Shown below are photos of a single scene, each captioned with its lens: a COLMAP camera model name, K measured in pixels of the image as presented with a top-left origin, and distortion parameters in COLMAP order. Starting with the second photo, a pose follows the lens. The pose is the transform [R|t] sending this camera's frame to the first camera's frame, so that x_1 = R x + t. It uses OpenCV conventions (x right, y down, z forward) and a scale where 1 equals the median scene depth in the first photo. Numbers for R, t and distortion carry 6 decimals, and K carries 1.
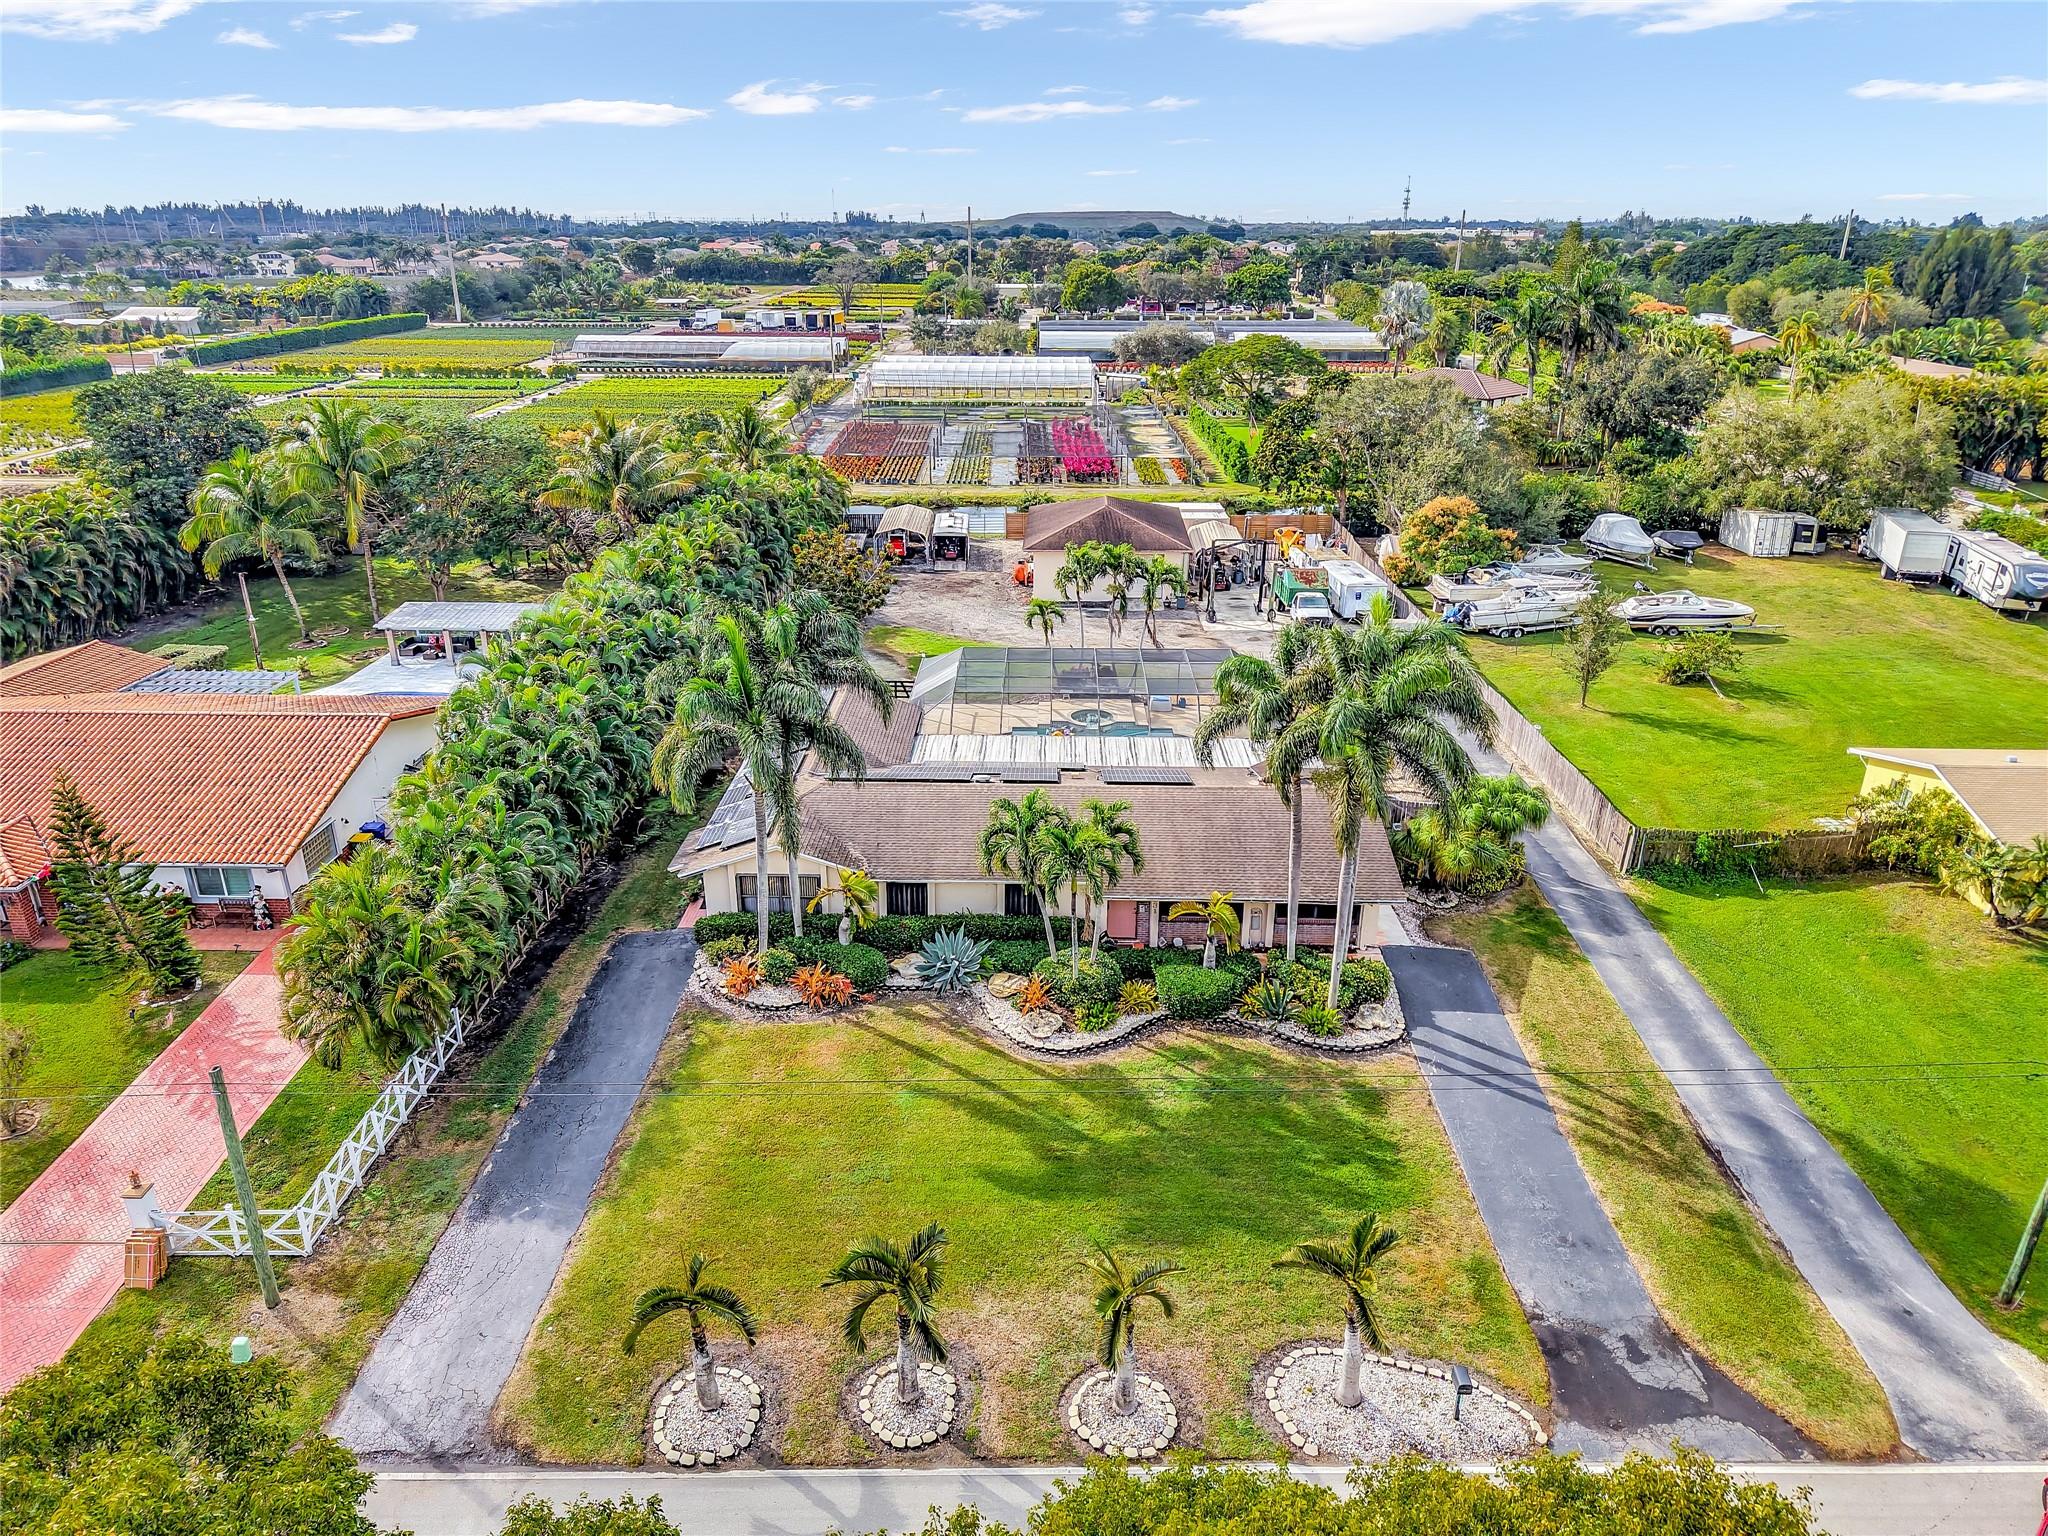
lens RADIAL K [[1362.8, 0, 1031.8], [0, 1362.8, 802.9], [0, 0, 1]] dist [0.027743, -0.025073]
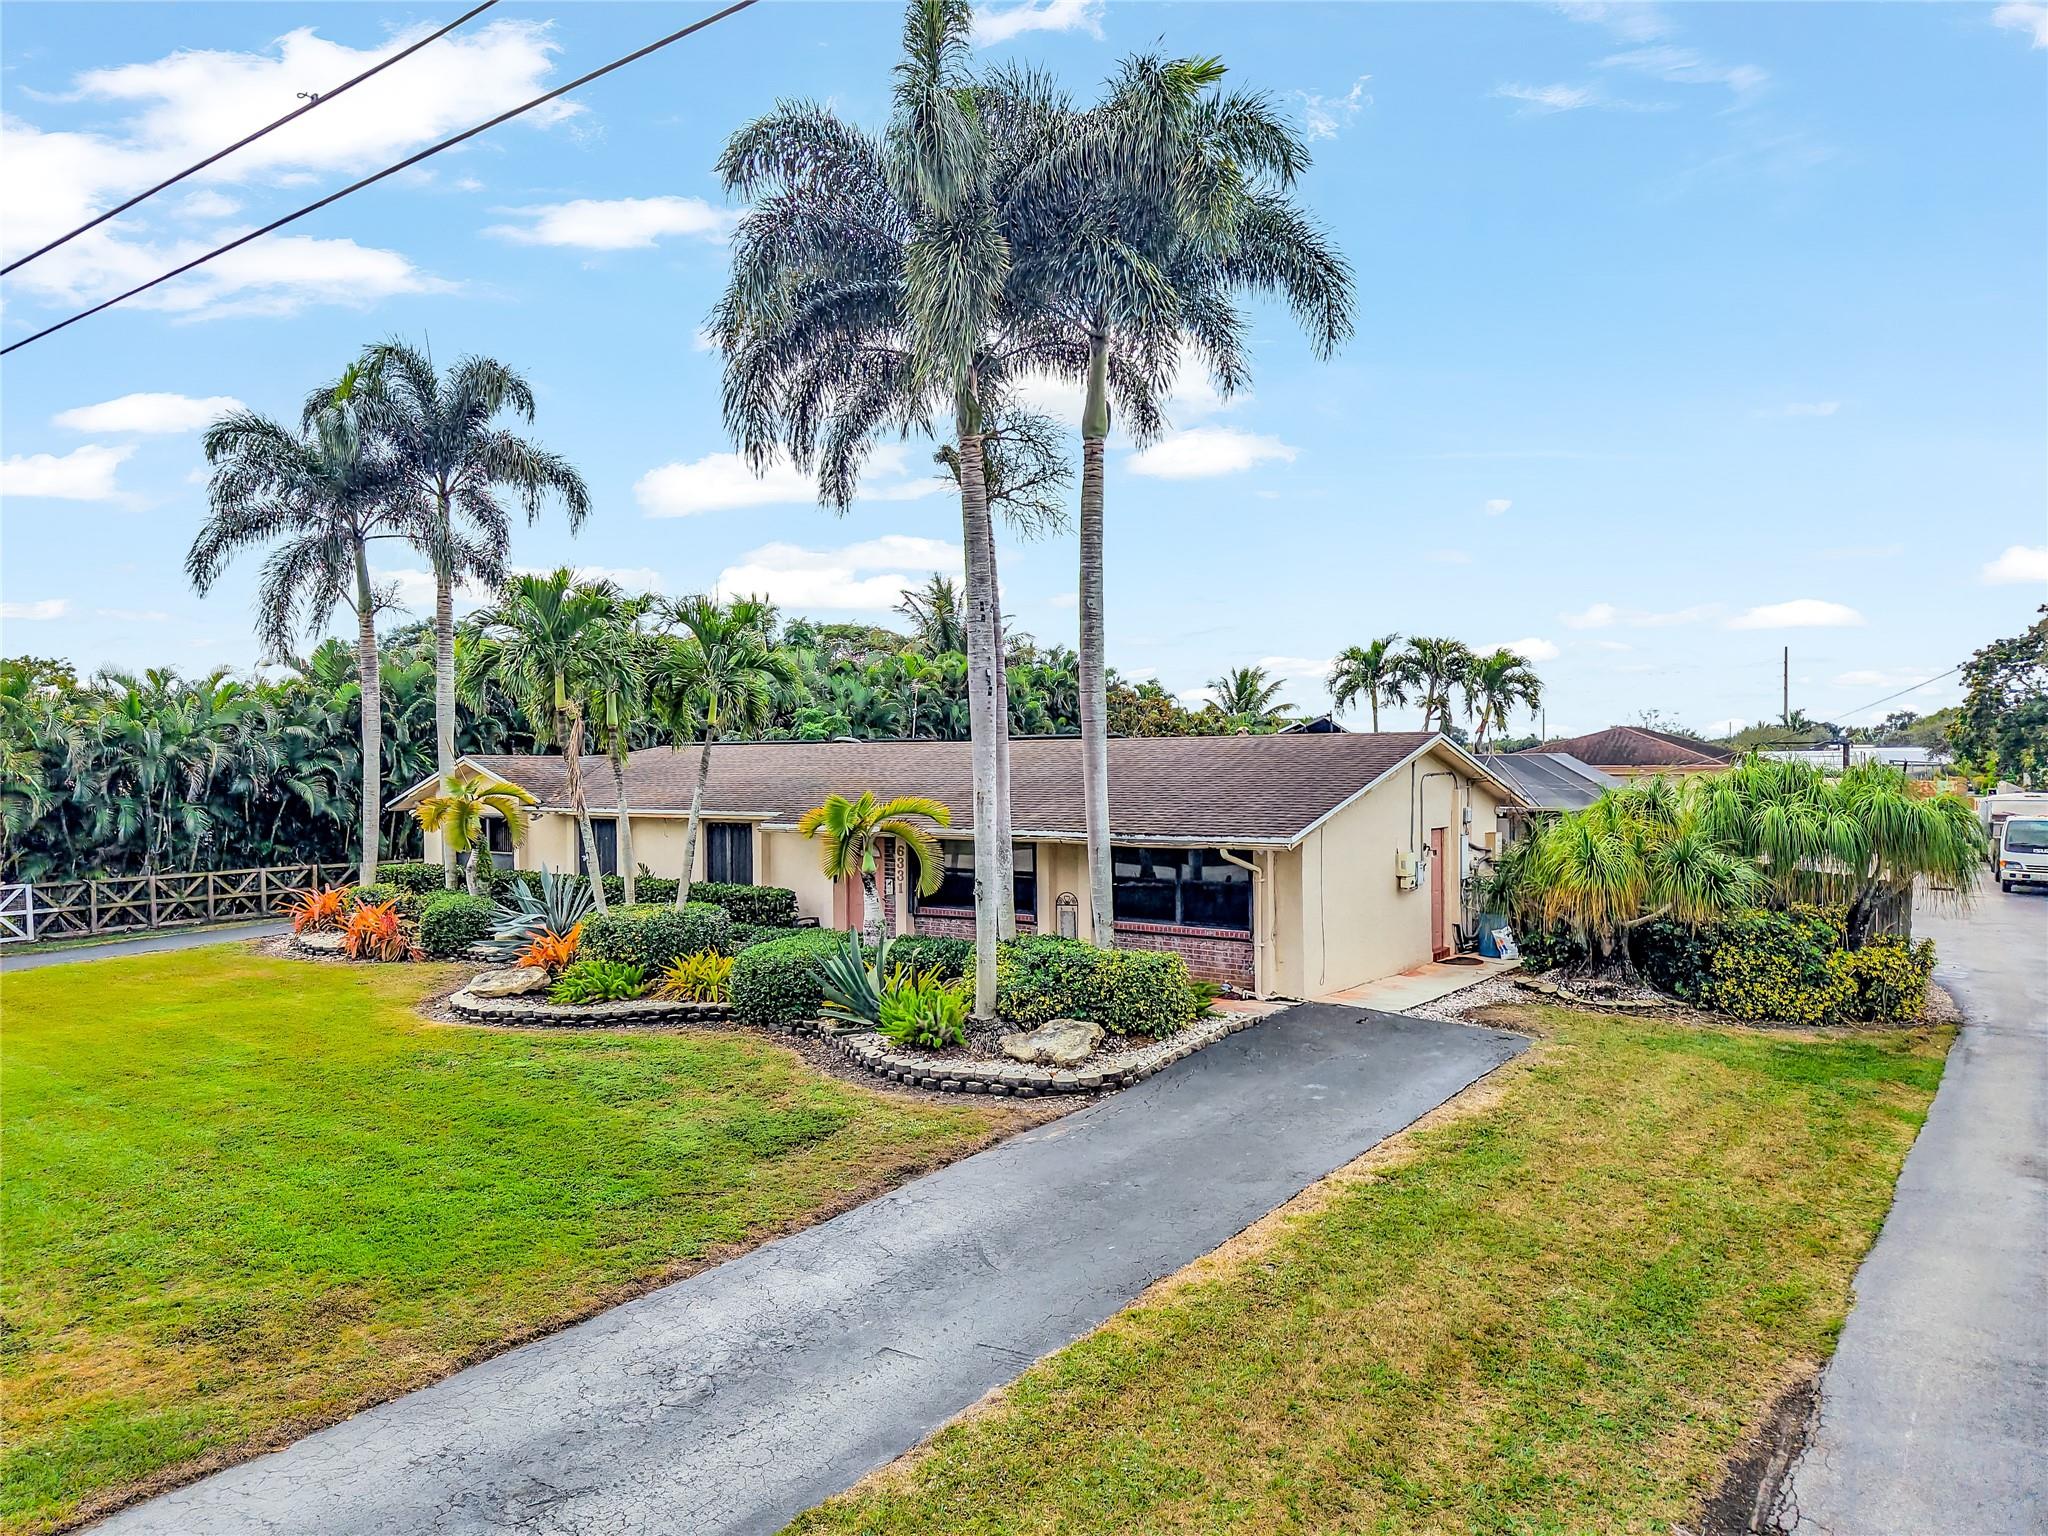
lens RADIAL K [[1389.0, 0, 1024.0], [0, 1389.0, 768.0], [0, 0, 1]] dist [-0.003085, -0.002597]
pose [[0.821126, -0.008608, -0.570682, 0.221441], [-0.211372, 0.924203, -0.318073, 0.100444], [0.530164, 0.381804, 0.757068, 0.314549]]
